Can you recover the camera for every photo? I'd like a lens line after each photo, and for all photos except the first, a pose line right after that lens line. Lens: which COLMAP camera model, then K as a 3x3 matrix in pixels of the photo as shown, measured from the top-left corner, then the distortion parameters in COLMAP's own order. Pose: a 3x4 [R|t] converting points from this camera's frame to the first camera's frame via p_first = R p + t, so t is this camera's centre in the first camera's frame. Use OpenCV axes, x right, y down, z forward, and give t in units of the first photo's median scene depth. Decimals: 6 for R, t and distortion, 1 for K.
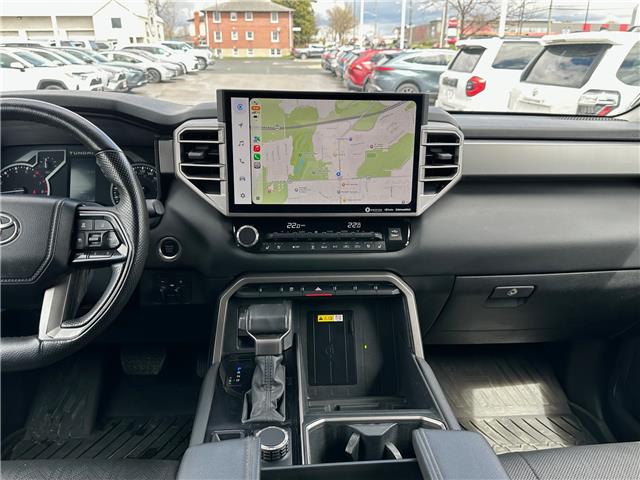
lens RADIAL K [[490.6, 0, 325.8], [0, 490.6, 239.7], [0, 0, 1]] dist [0.115491, -0.199055]
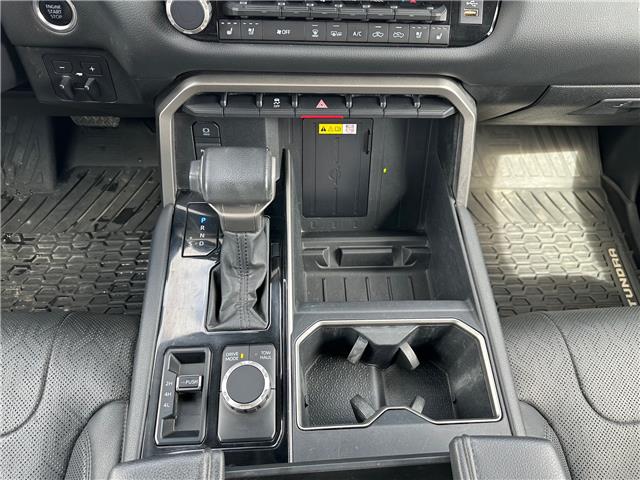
lens RADIAL K [[466.2, 0, 324.2], [0, 466.2, 239.1], [0, 0, 1]] dist [0.054964, -0.111583]
pose [[0.998536, 0.049248, 0.022353, -0.017211], [-0.052018, 0.761410, 0.646180, -0.145812], [0.014803, -0.646397, 0.762858, 0.465928]]
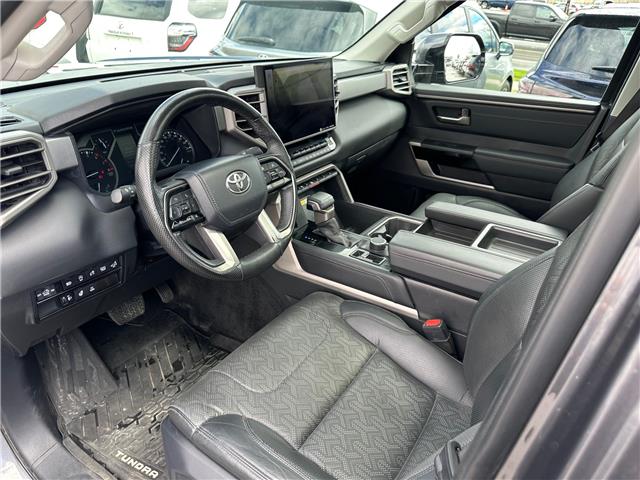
lens RADIAL K [[466.2, 0, 324.2], [0, 466.2, 239.1], [0, 0, 1]] dist [0.054964, -0.111583]
pose [[0.605829, -0.351683, 0.713646, -1.205653], [0.231533, 0.936107, 0.264757, -0.131522], [-0.761159, 0.004835, 0.648547, -0.060213]]
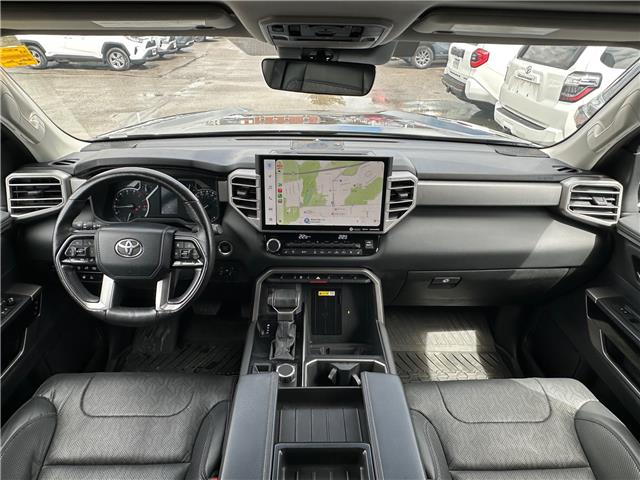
lens RADIAL K [[426.4, 0, 320.3], [0, 426.4, 244.4], [0, 0, 1]] dist [0.000530, 0.000830]
pose [[0.997795, 0.032272, -0.057995, 0.068393], [-0.023101, 0.988054, 0.152367, -0.216692], [0.062220, -0.150692, 0.986621, -0.333509]]
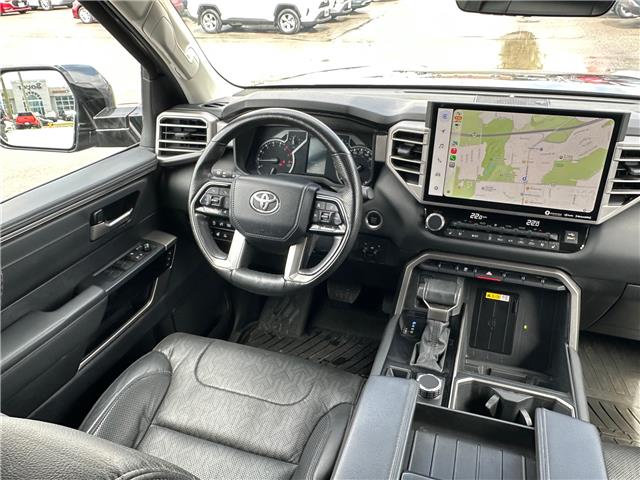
lens RADIAL K [[493.9, 0, 316.5], [0, 493.9, 249.4], [0, 0, 1]] dist [0.002780, -0.004363]
pose [[0.910380, 0.167861, -0.378195, 0.046825], [-0.100472, 0.976338, 0.191493, -0.142754], [0.401390, -0.136333, 0.905704, -0.233202]]
